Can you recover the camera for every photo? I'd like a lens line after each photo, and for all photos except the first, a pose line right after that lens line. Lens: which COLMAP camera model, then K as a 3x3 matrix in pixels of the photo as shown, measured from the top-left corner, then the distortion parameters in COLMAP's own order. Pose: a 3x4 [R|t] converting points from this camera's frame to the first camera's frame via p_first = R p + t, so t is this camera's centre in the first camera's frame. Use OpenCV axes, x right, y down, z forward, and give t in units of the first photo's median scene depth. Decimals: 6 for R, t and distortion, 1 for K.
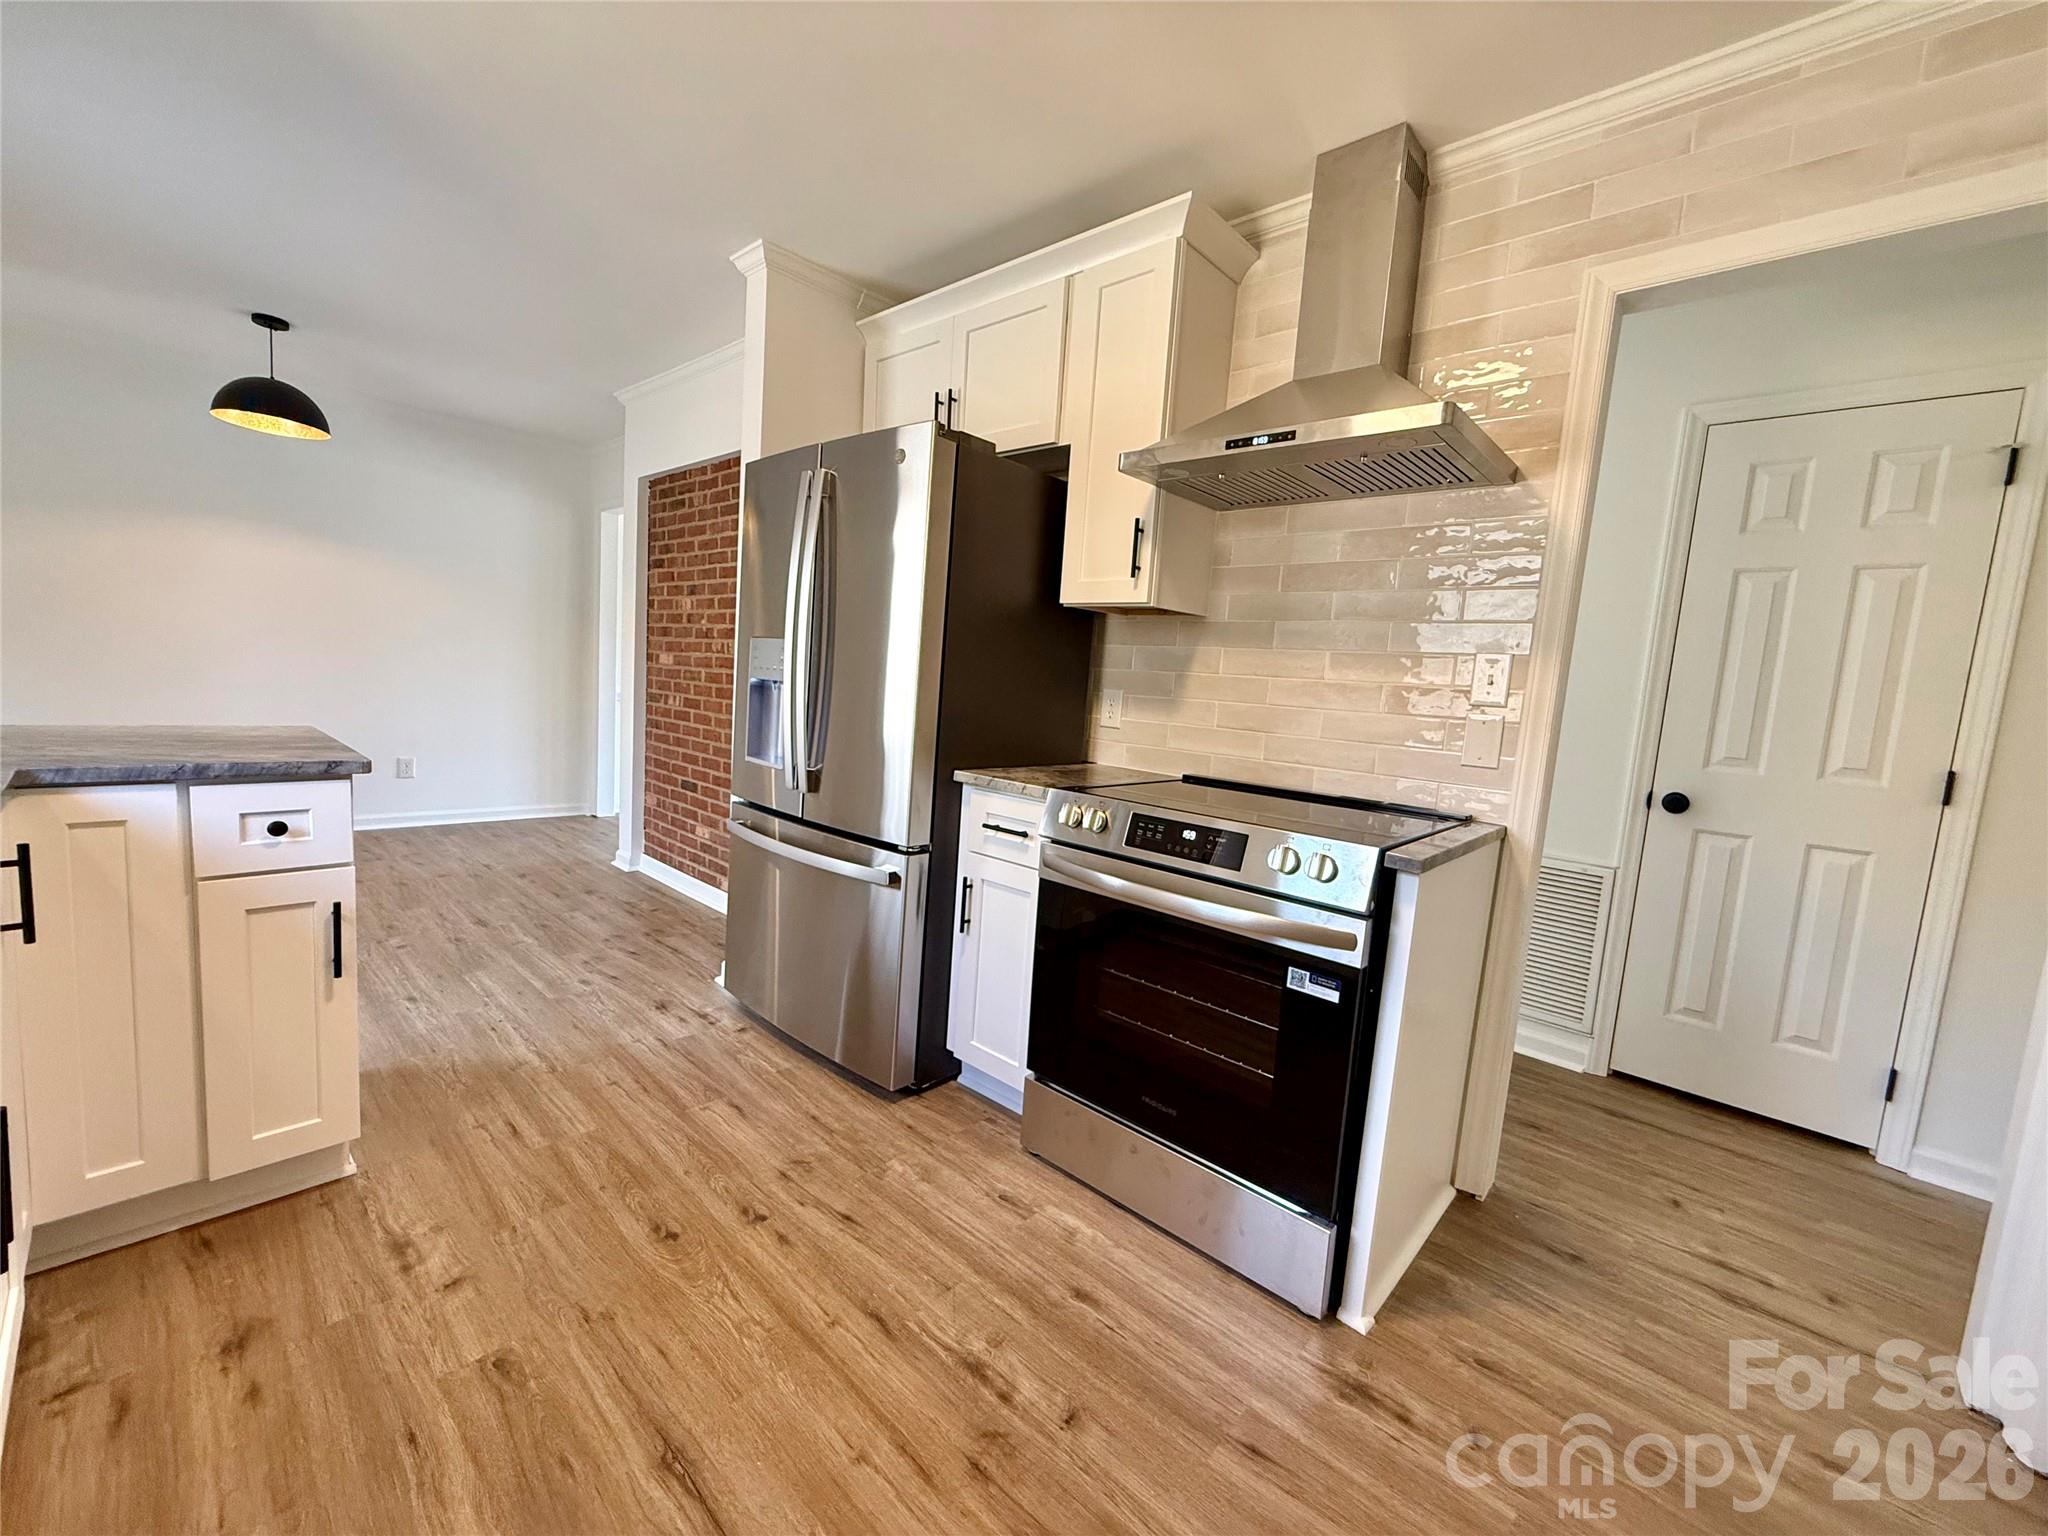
lens RADIAL K [[805.6, 0, 1024.0], [0, 805.6, 768.0], [0, 0, 1]] dist [-0.001022, -0.000126]
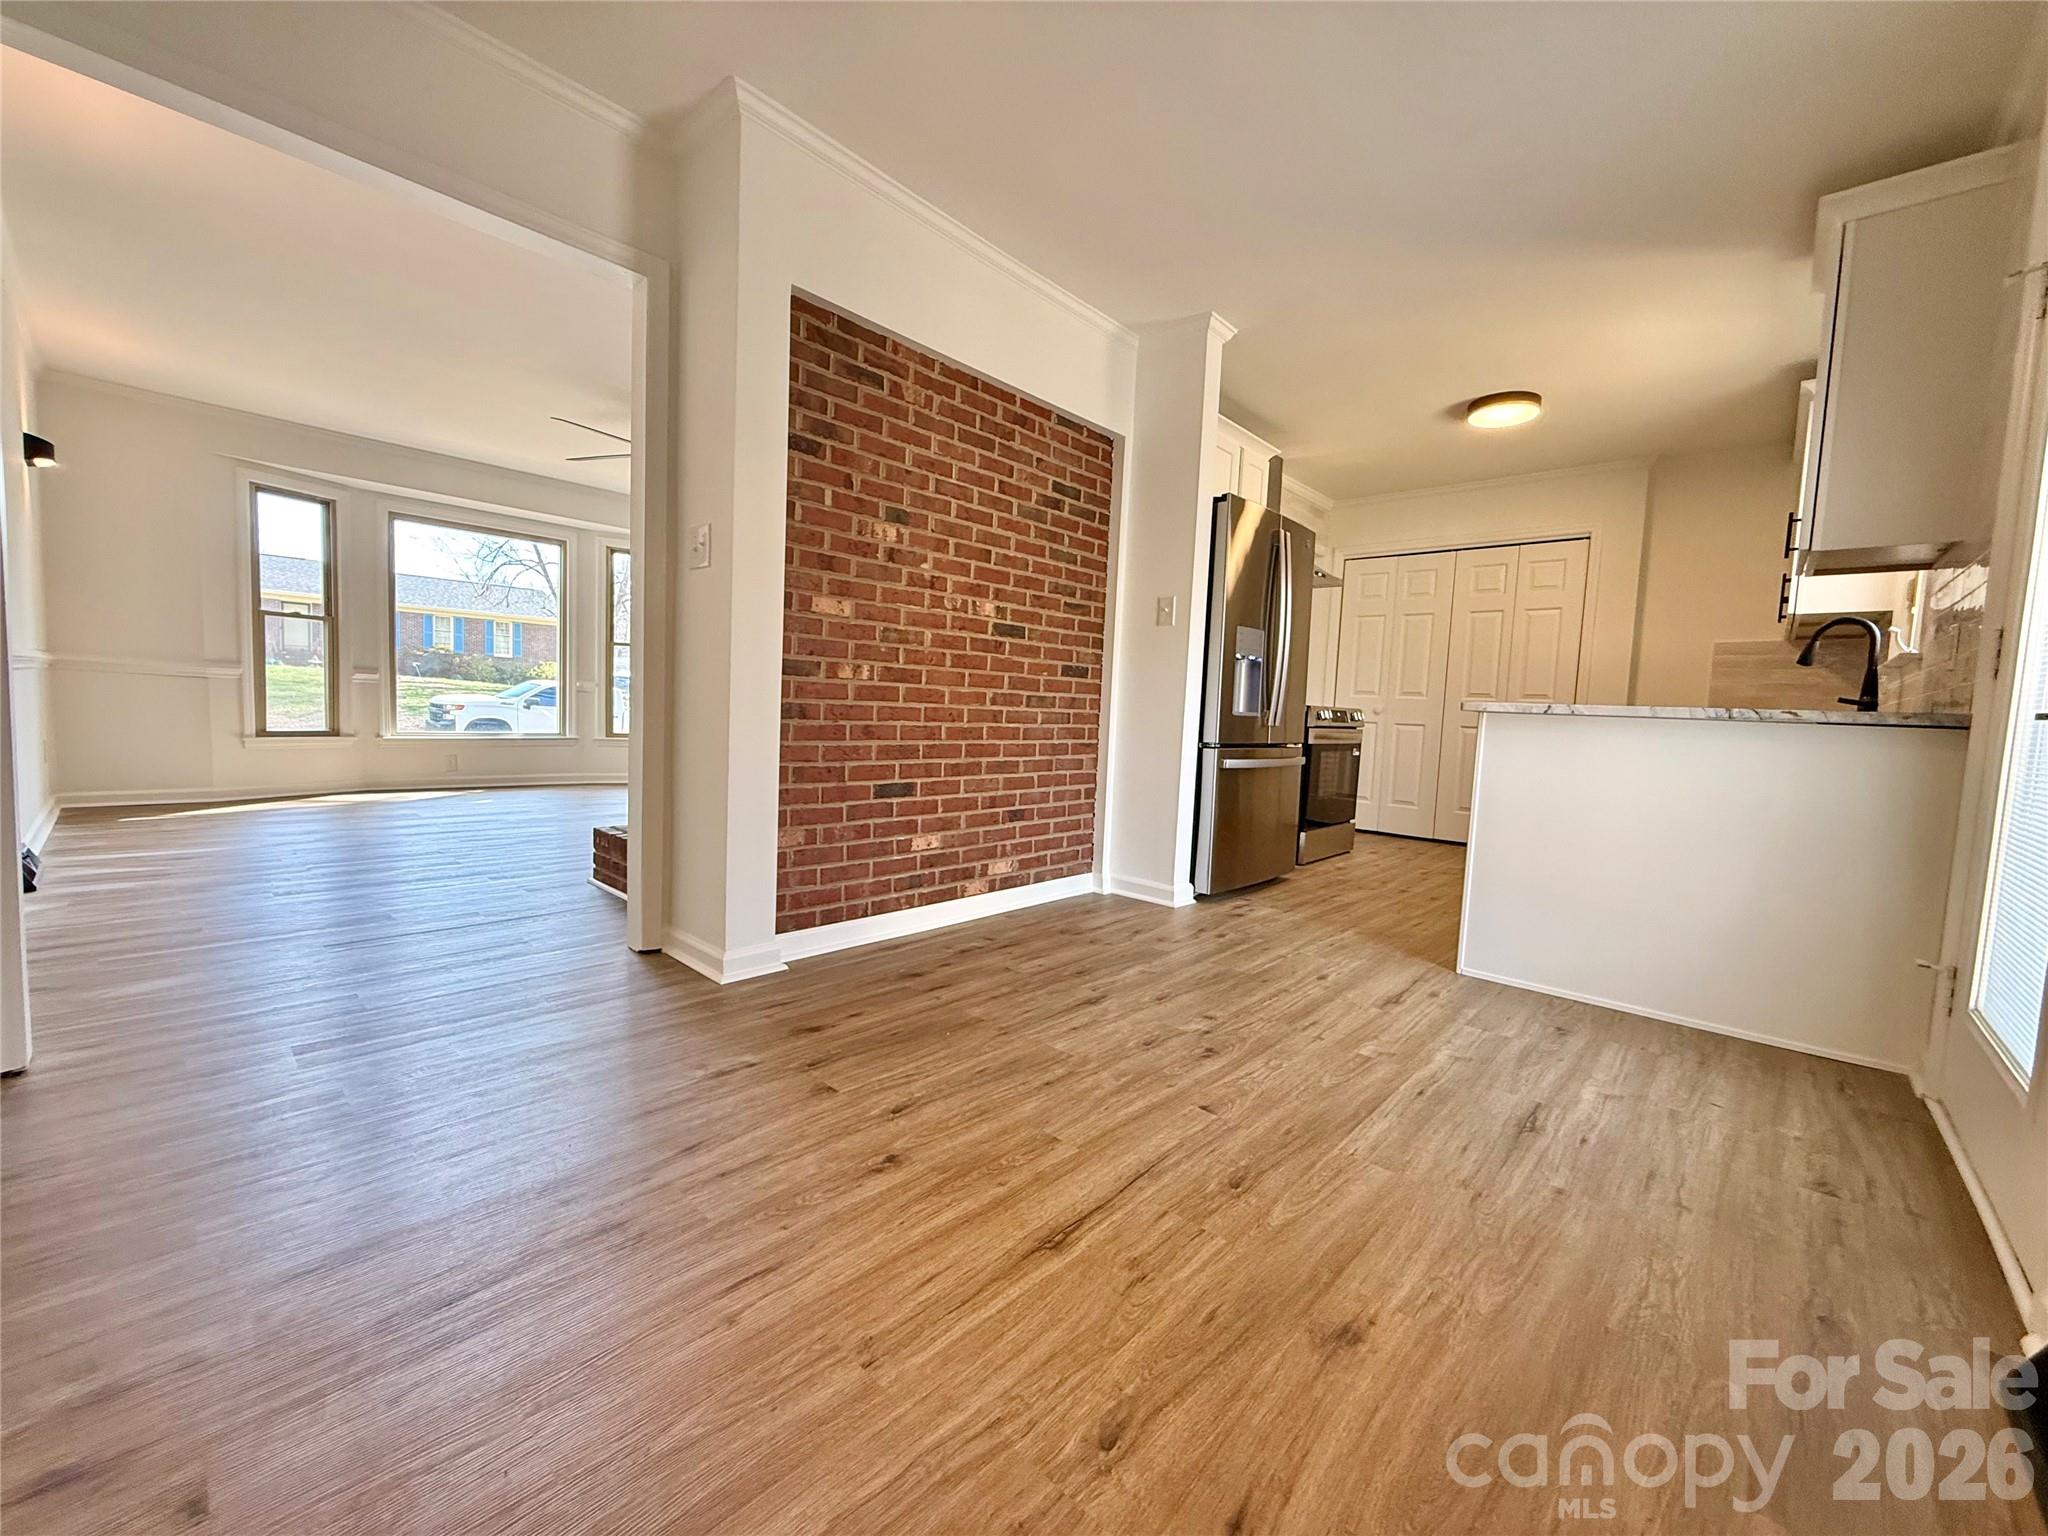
lens RADIAL K [[805.6, 0, 1024.0], [0, 805.6, 768.0], [0, 0, 1]] dist [-0.001022, -0.000126]
pose [[0.010804, -0.144111, 0.989503, -1.226805], [0.068242, 0.987359, 0.143054, -0.100616], [-0.997610, 0.065981, 0.020502, 0.948547]]
